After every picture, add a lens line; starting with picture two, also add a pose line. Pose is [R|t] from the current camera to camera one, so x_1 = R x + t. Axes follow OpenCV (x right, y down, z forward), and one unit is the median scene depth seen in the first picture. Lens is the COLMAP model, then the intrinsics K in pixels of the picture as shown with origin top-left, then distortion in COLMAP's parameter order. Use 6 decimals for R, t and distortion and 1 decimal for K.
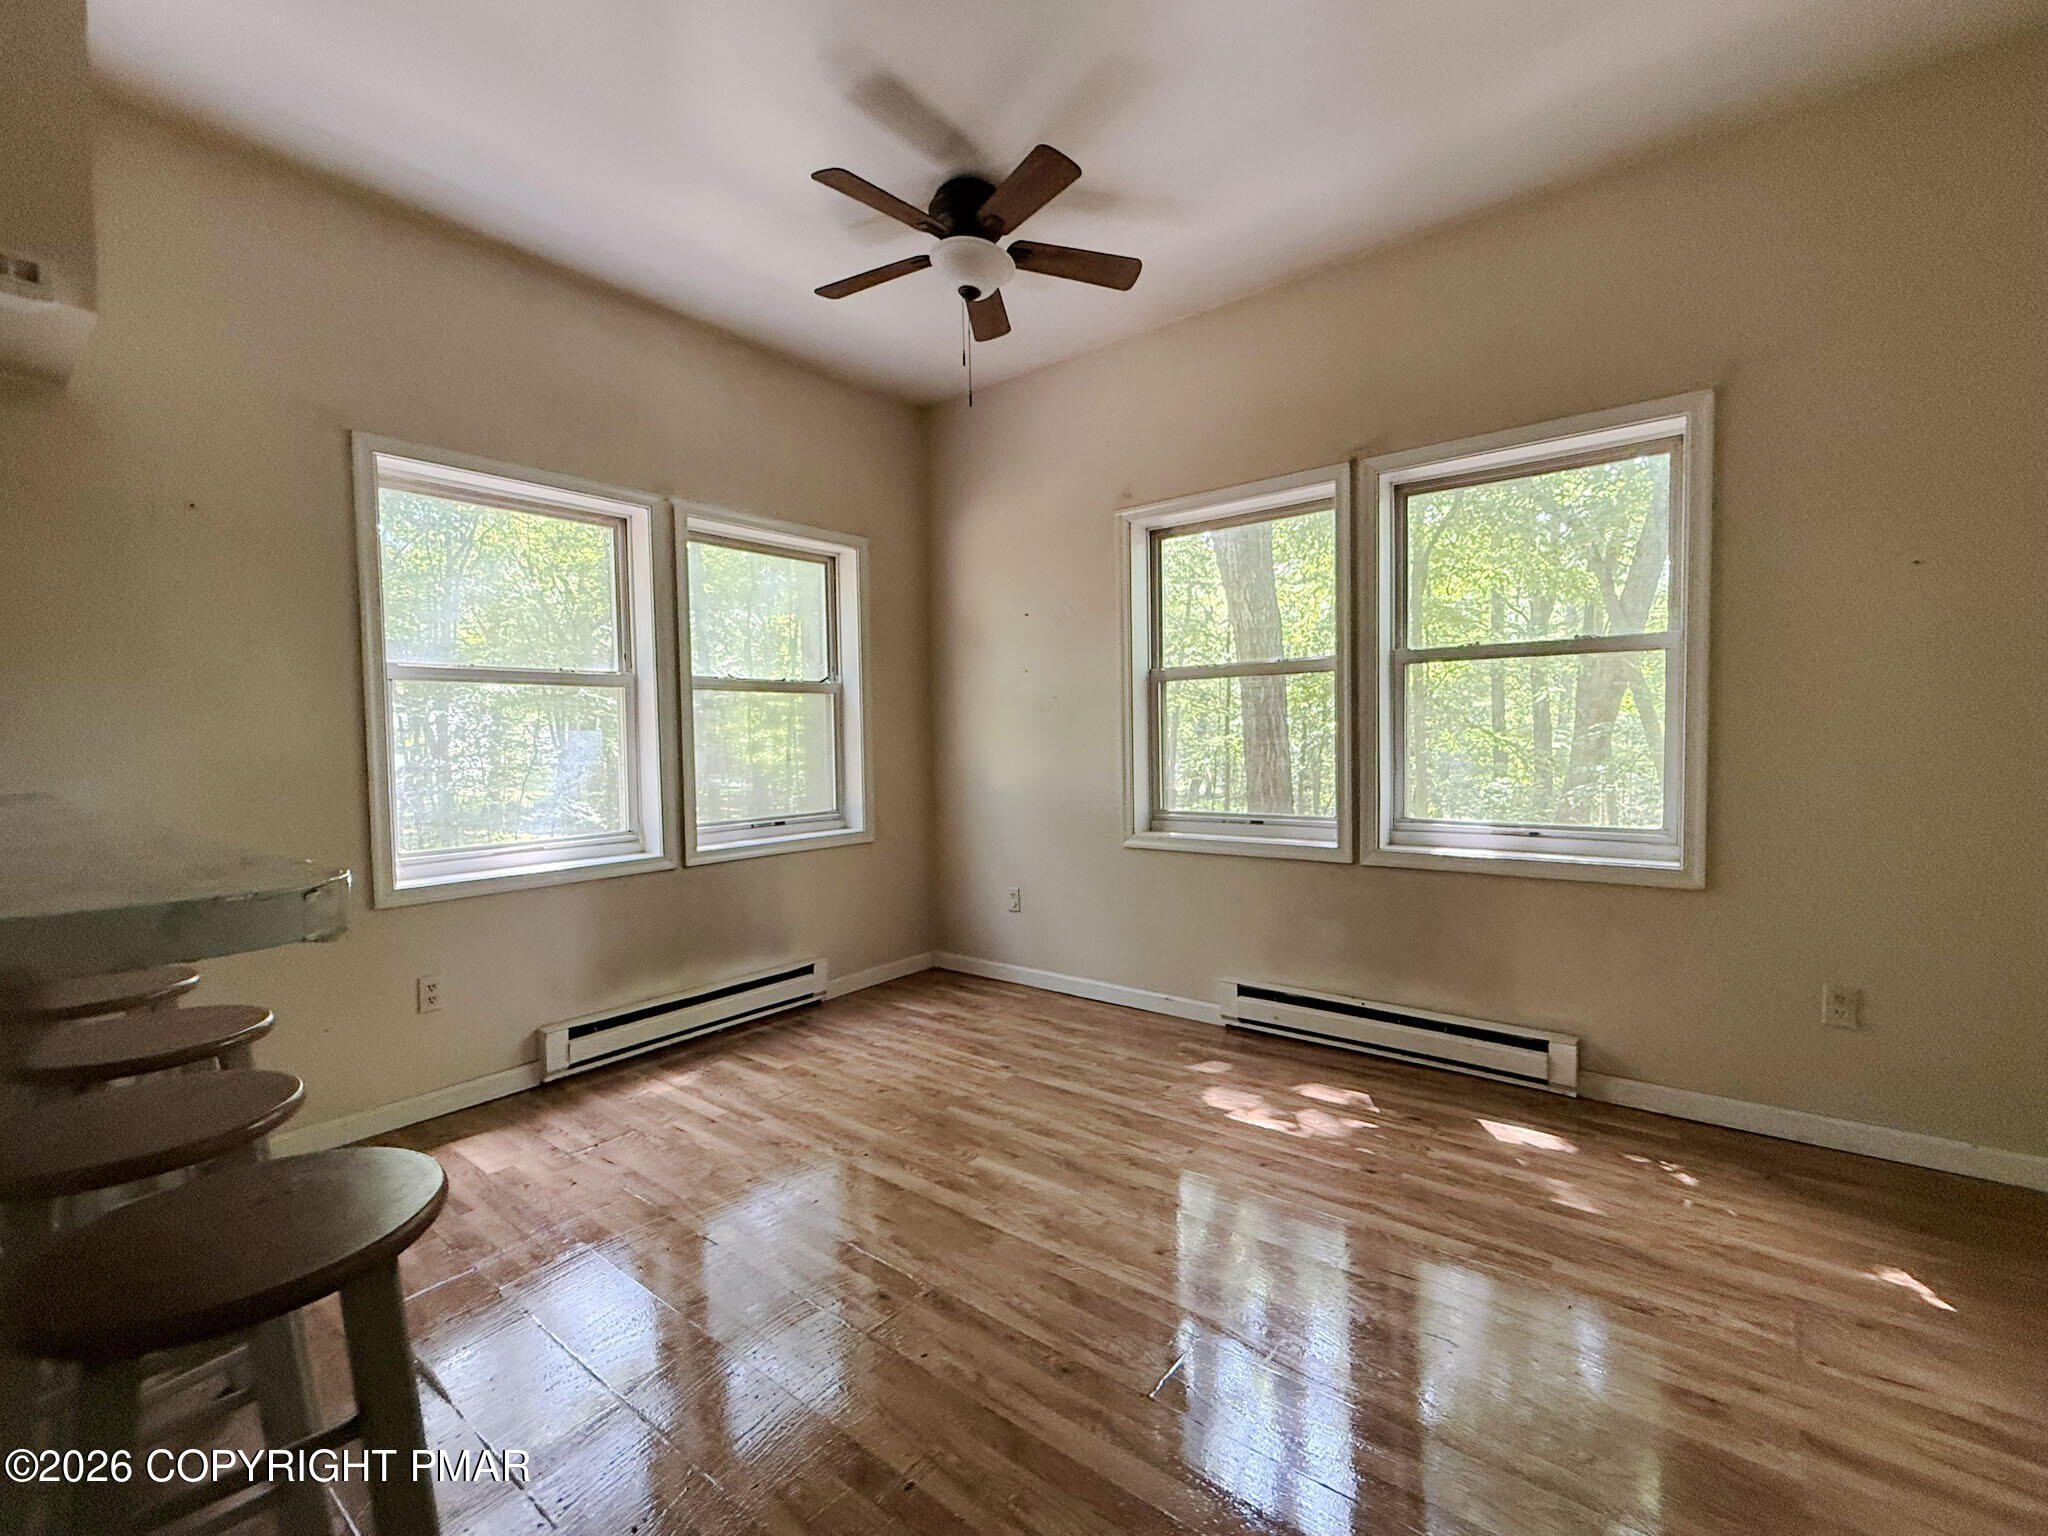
lens RADIAL K [[896.3, 0, 1024.0], [0, 896.3, 768.0], [0, 0, 1]] dist [-0.000018, -0.000169]
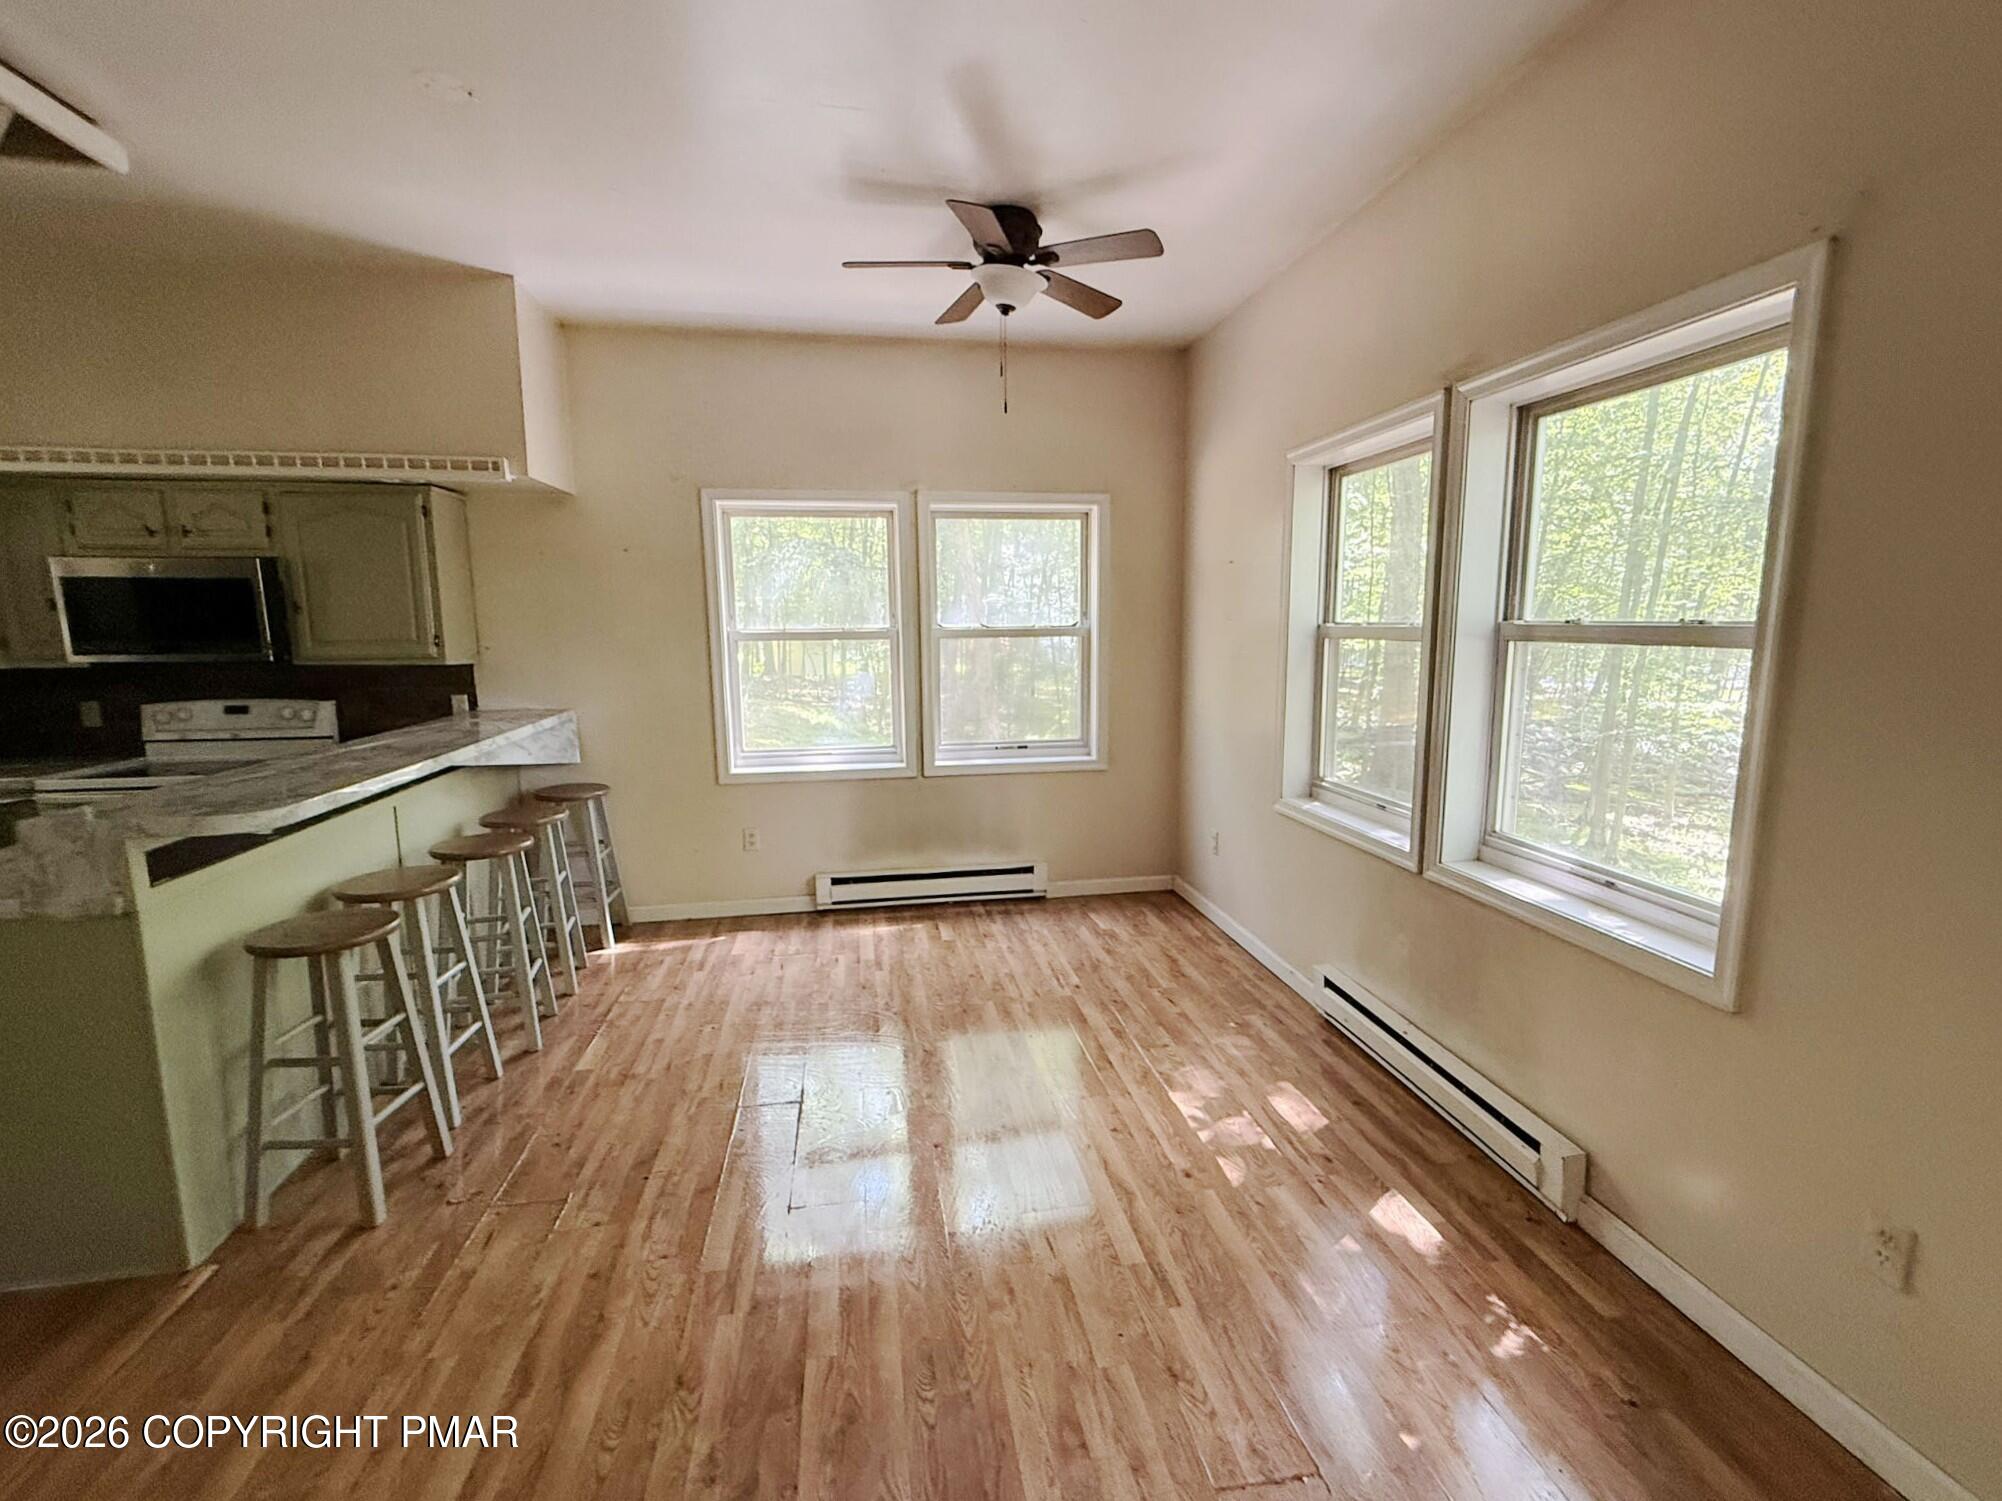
lens RADIAL K [[897.5, 0, 1000.7], [0, 897.5, 753.2], [0, 0, 1]] dist [0.001486, -0.000488]
pose [[0.744322, 0.108300, -0.658980, 0.649262], [-0.027184, 0.990858, 0.132139, -0.114831], [0.667267, -0.080440, 0.740462, 0.111641]]
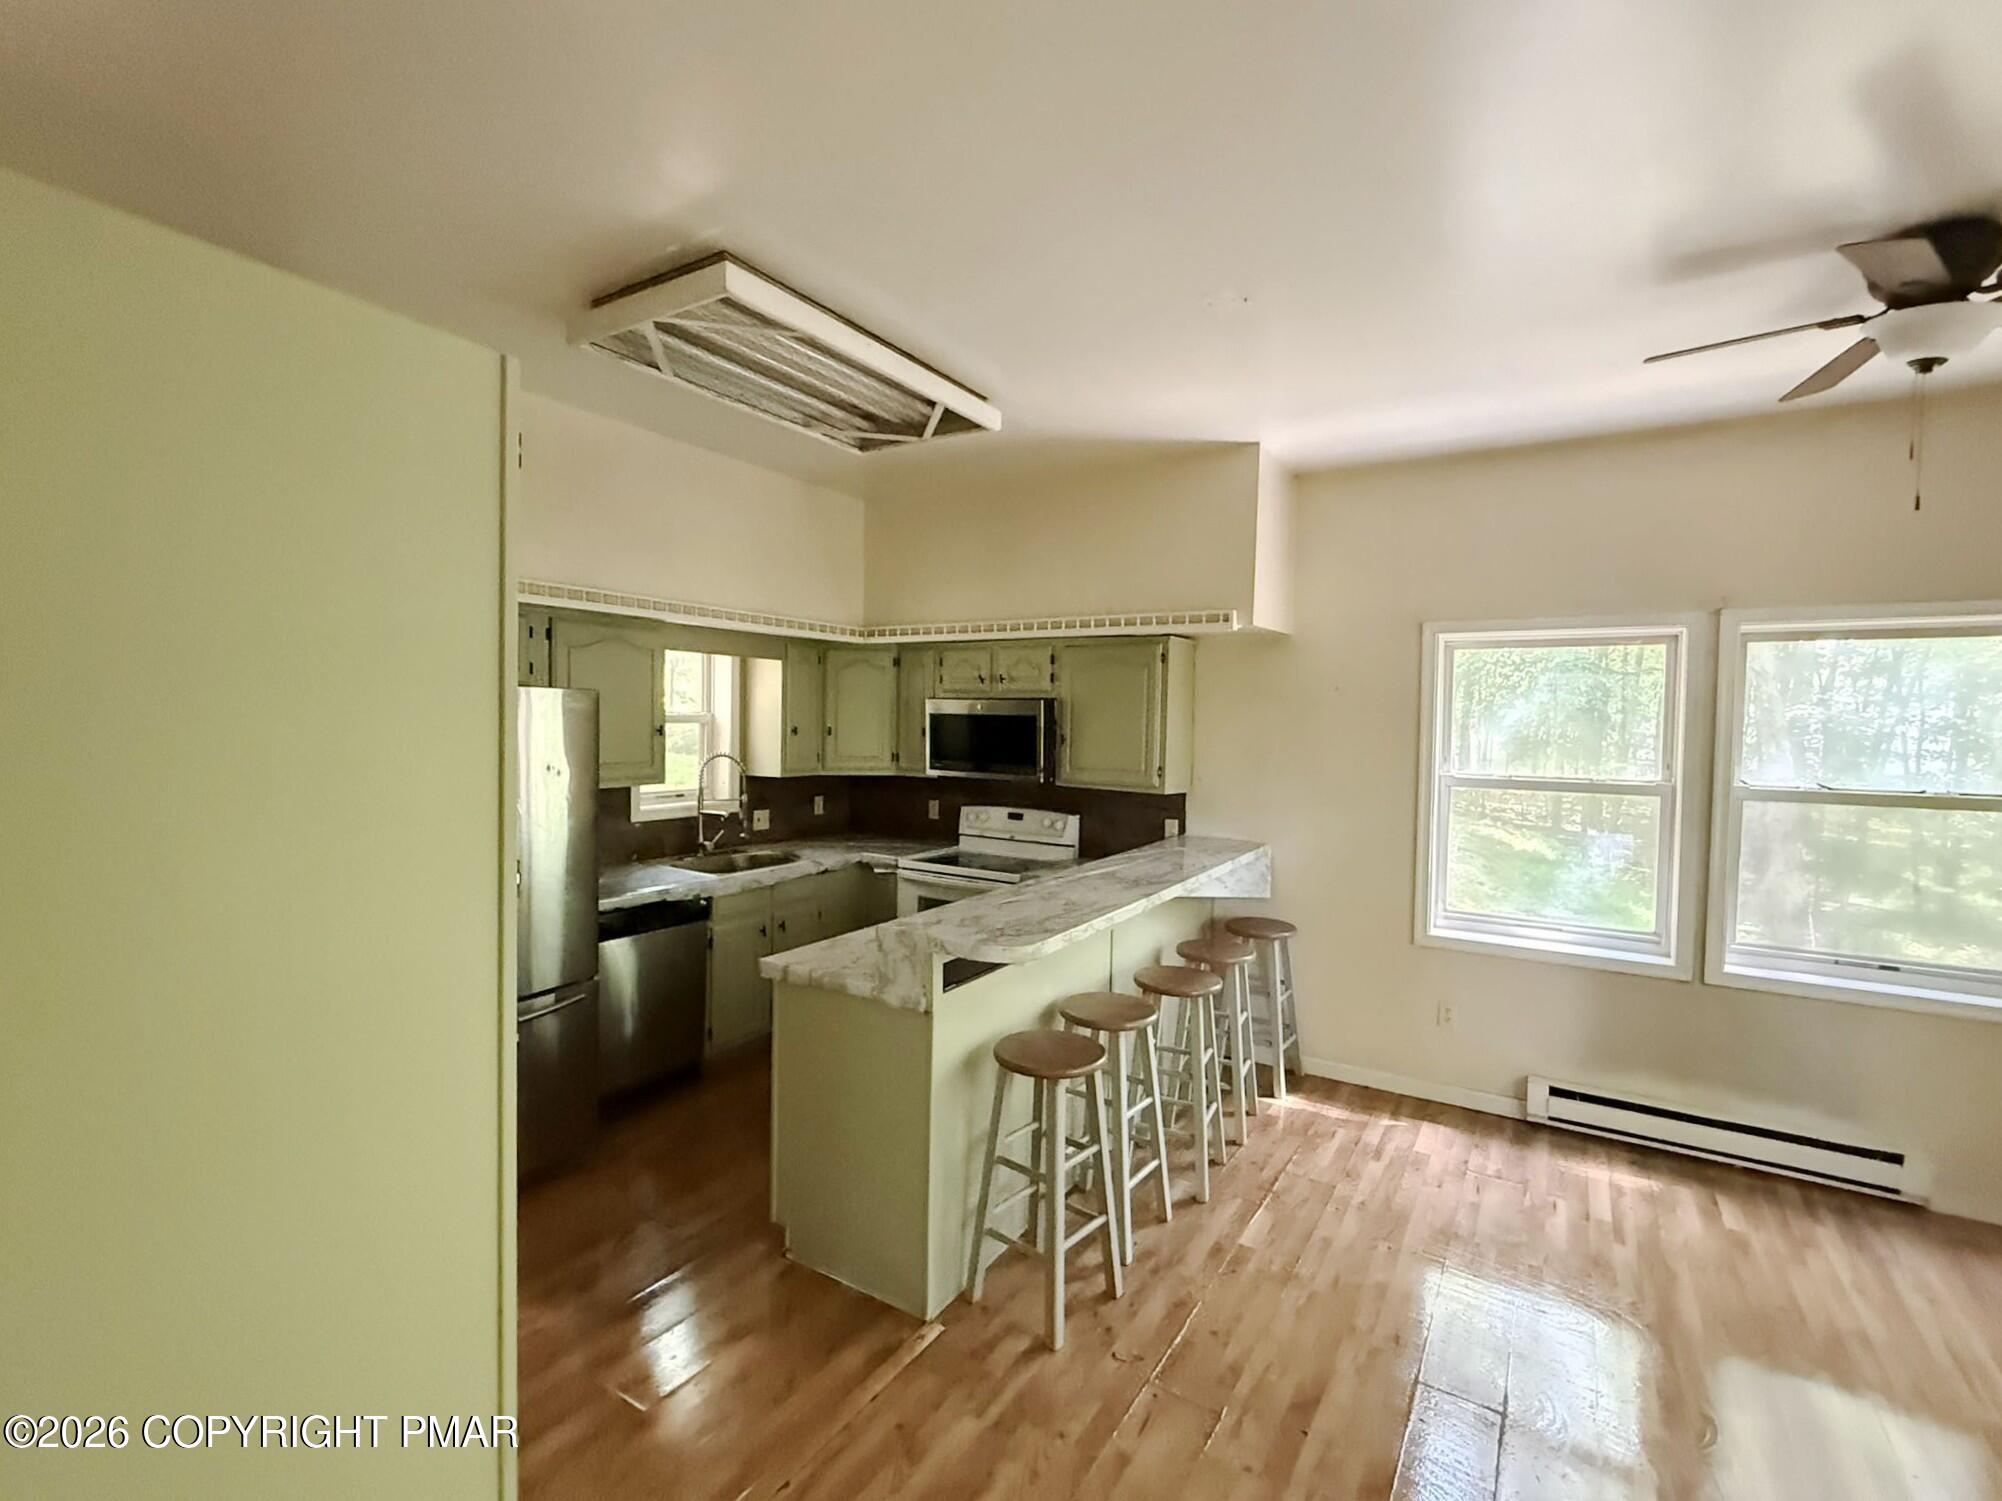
lens RADIAL K [[897.5, 0, 1000.7], [0, 897.5, 753.2], [0, 0, 1]] dist [0.001486, -0.000488]
pose [[0.110687, 0.060489, -0.992013, 0.564601], [-0.051645, 0.997148, 0.055039, -0.176546], [0.992513, 0.045141, 0.113495, 0.125044]]
